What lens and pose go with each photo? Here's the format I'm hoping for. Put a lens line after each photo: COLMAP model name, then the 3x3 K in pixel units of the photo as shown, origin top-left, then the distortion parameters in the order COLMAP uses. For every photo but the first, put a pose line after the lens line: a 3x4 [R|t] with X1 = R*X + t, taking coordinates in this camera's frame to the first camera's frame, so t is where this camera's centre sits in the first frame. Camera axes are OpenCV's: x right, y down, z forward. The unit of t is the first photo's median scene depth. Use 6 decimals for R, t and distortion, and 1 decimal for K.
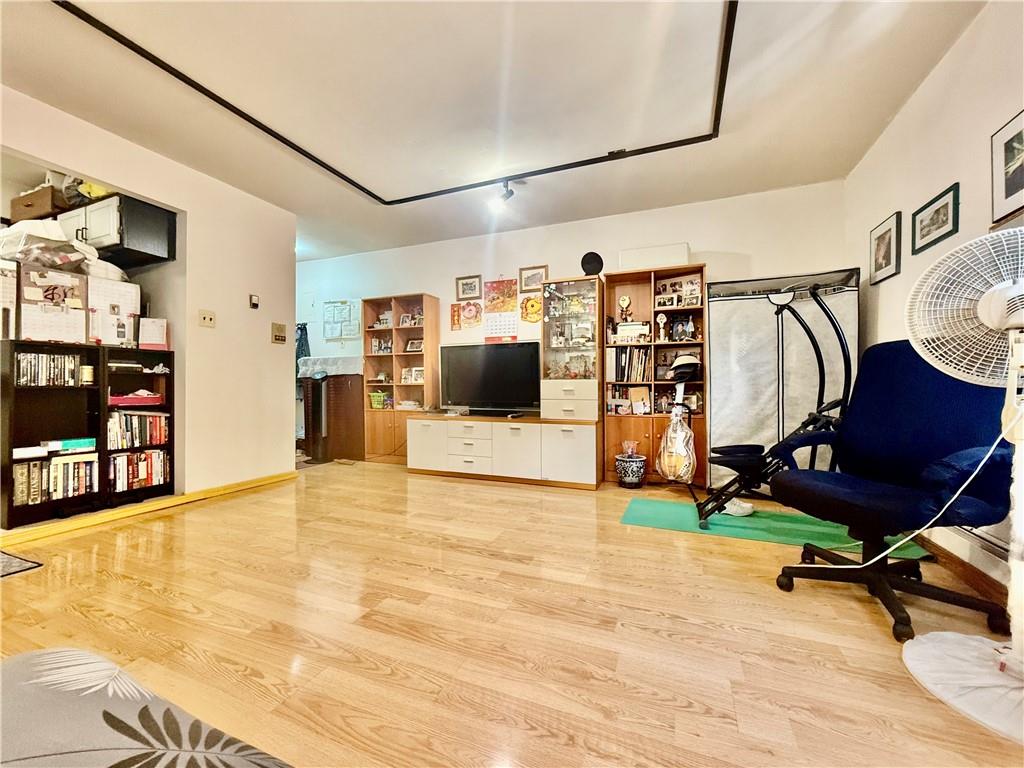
lens RADIAL K [[405.9, 0, 510.8], [0, 405.9, 384.8], [0, 0, 1]] dist [0.001270, 0.000237]
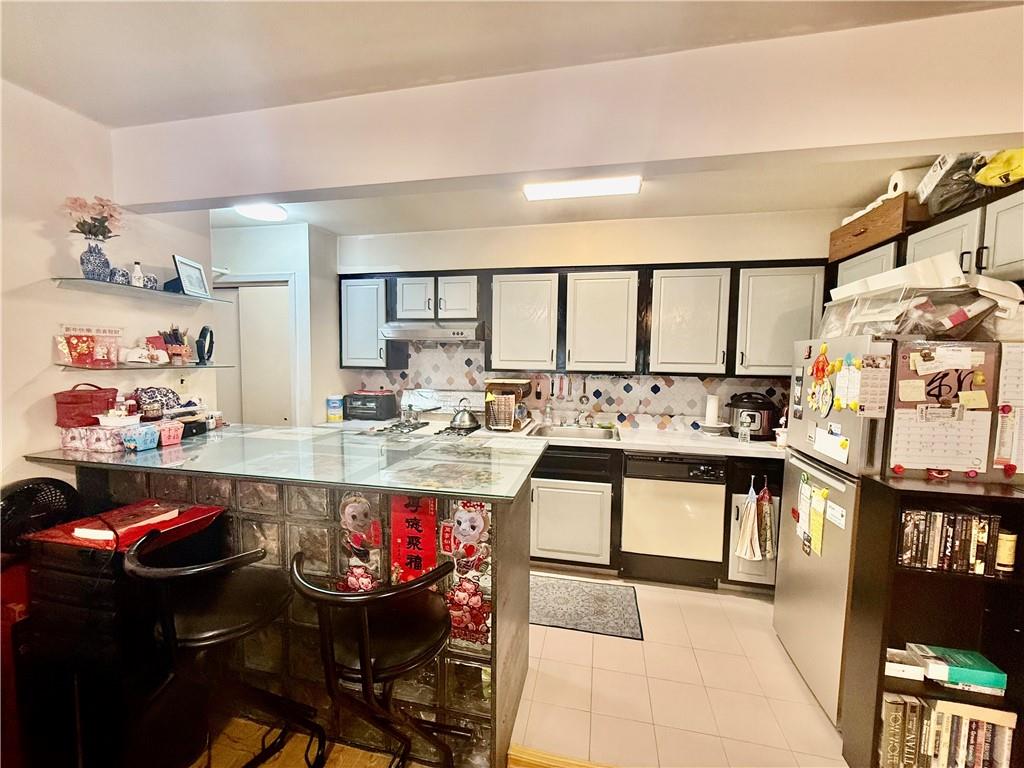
lens RADIAL K [[405.9, 0, 513.1], [0, 405.9, 388.5], [0, 0, 1]] dist [0.001270, 0.000237]
pose [[0.178708, 0.073081, -0.981184, -0.686447], [-0.015685, 0.997323, 0.071426, -0.253477], [0.983777, 0.002626, 0.179375, 0.323569]]
